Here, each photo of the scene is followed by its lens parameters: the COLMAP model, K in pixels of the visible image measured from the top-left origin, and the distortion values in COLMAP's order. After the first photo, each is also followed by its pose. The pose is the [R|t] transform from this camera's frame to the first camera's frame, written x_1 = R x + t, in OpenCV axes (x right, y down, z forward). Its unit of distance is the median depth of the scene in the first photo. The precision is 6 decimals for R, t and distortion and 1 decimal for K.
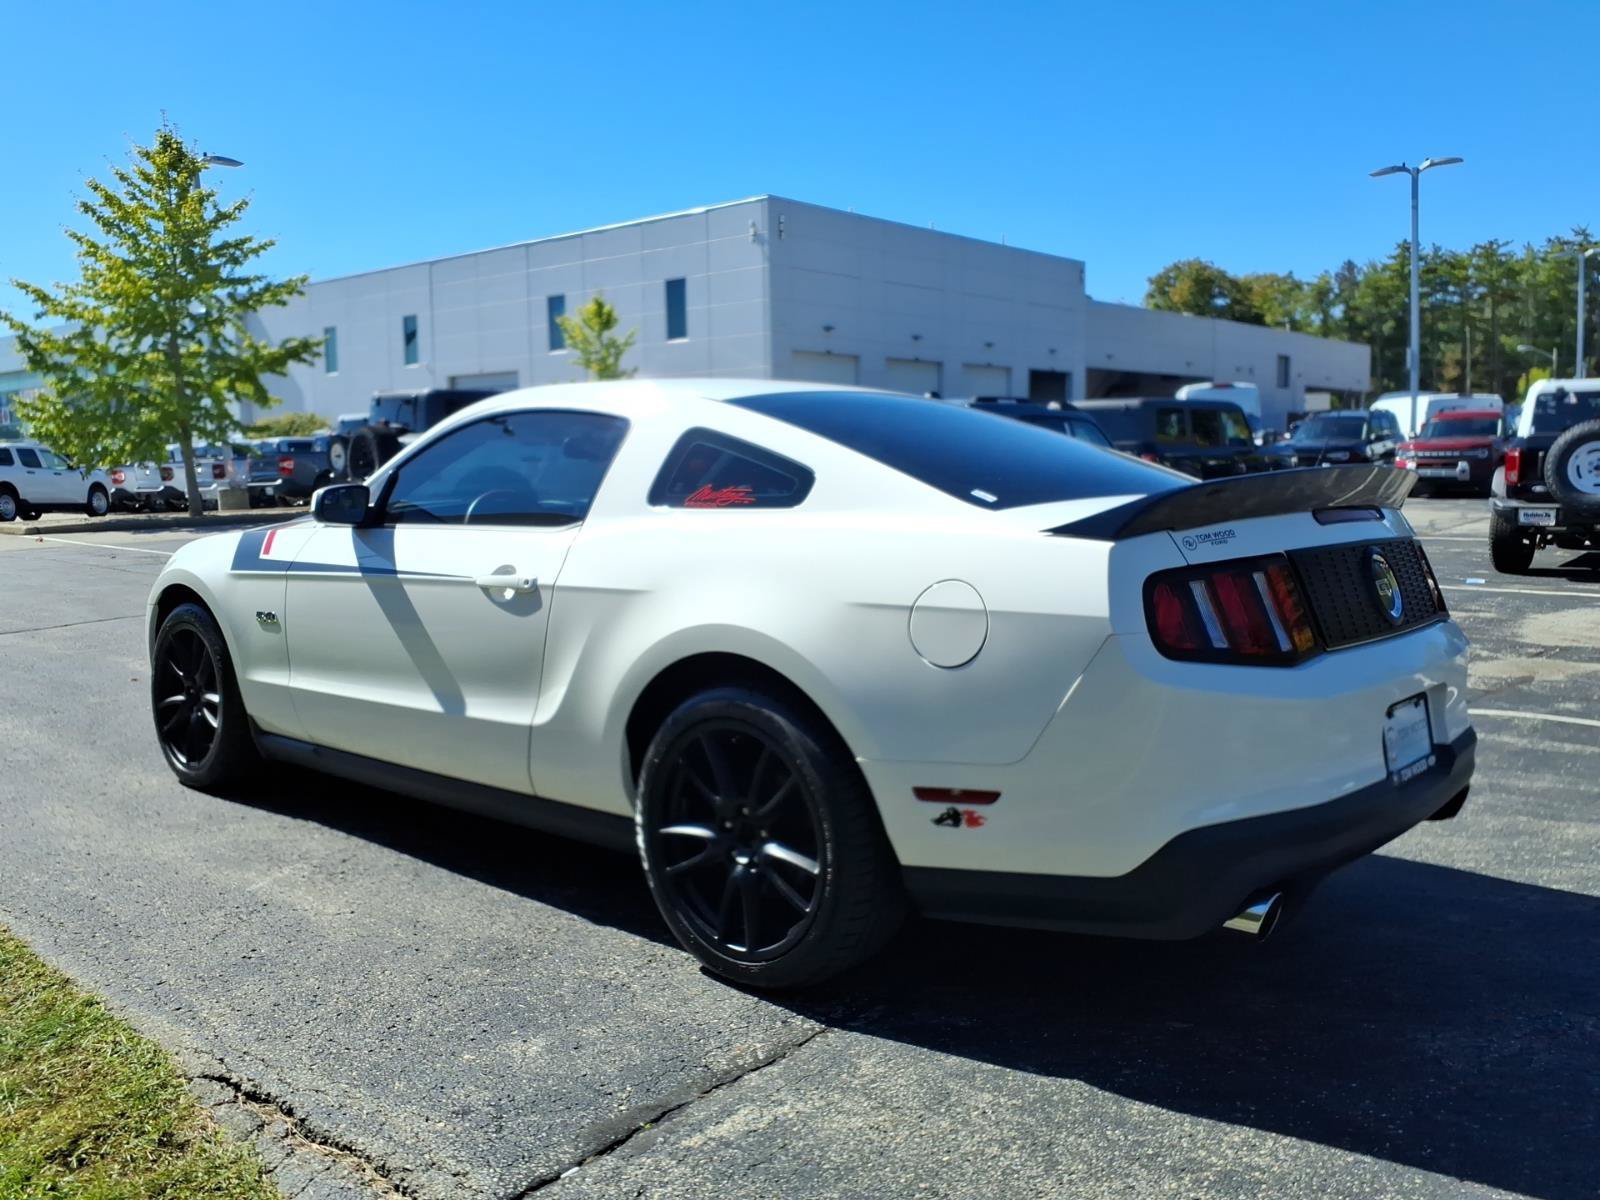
lens RADIAL K [[1266.4, 0, 783.1], [0, 1266.4, 600.5], [0, 0, 1]] dist [0.021739, -0.007000]
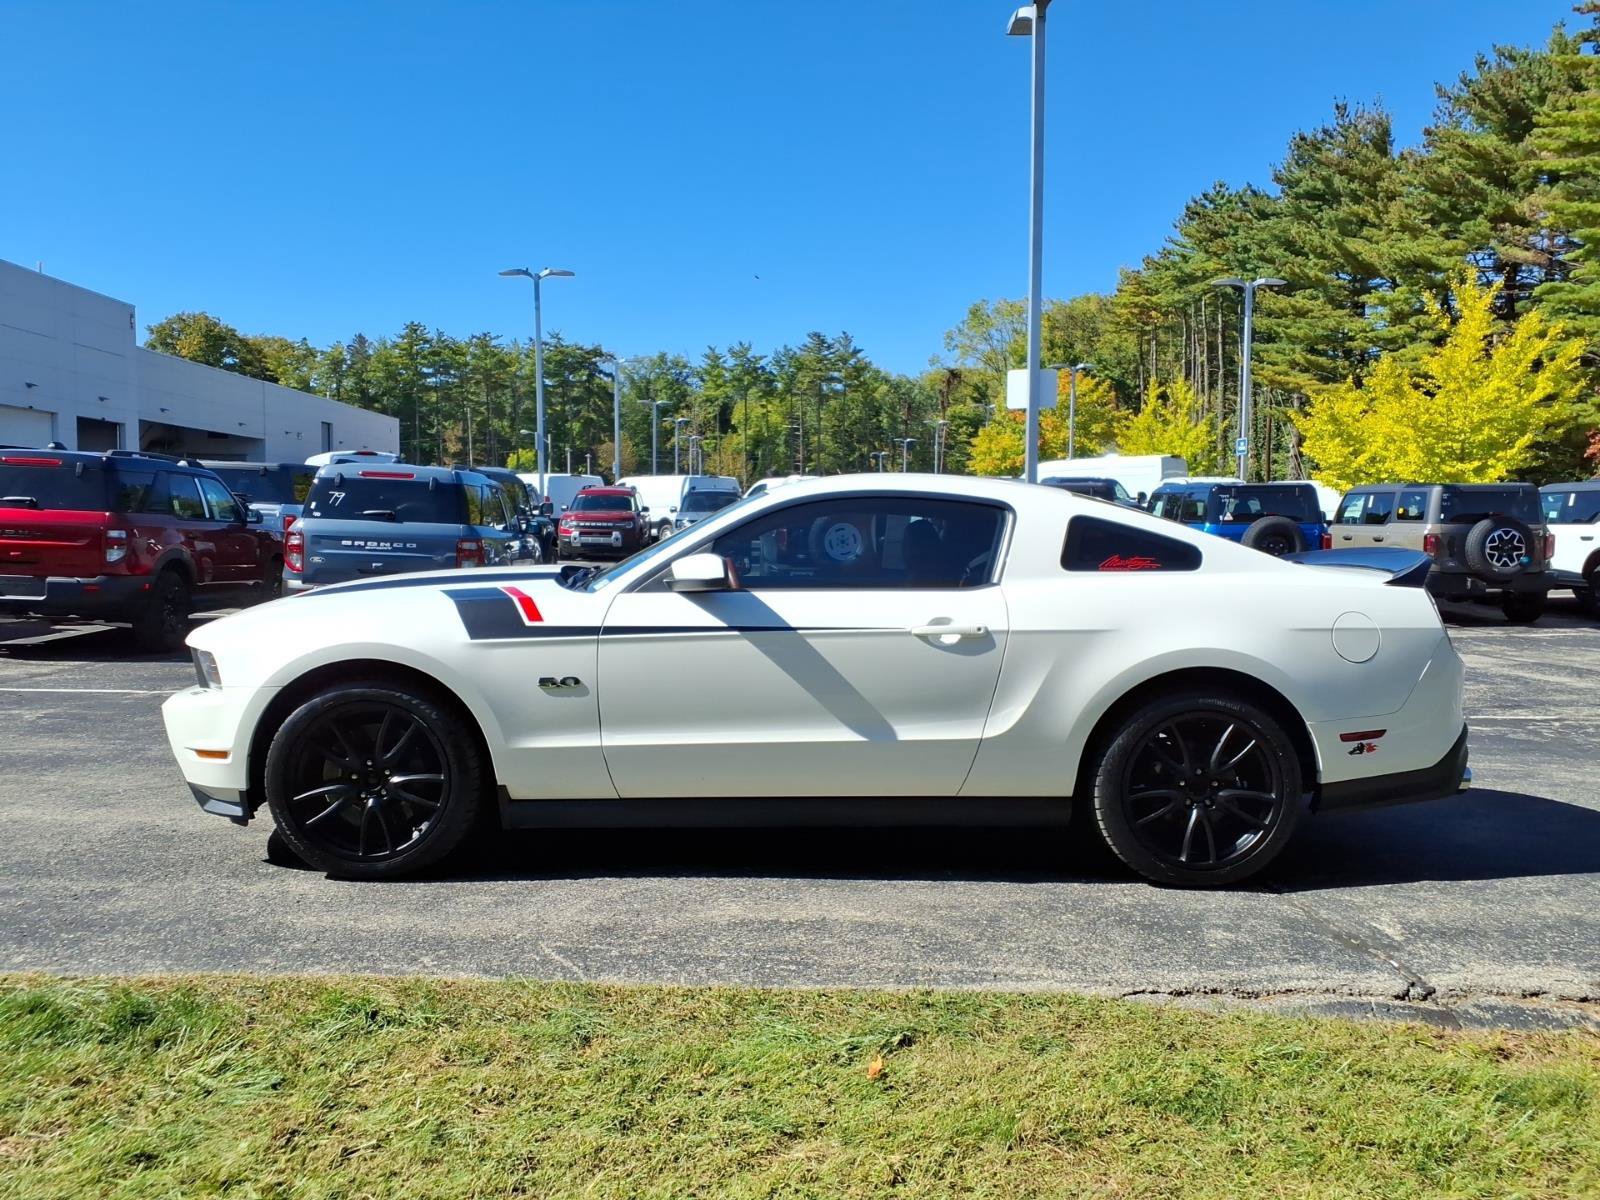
lens RADIAL K [[1235.2, 0, 815.9], [0, 1235.2, 648.9], [0, 0, 1]] dist [0.016593, -0.002321]
pose [[0.742958, -0.046755, 0.667703, -0.209291], [0.053048, 0.998533, 0.010894, -0.003047], [-0.667232, 0.027327, 0.744348, 0.031842]]
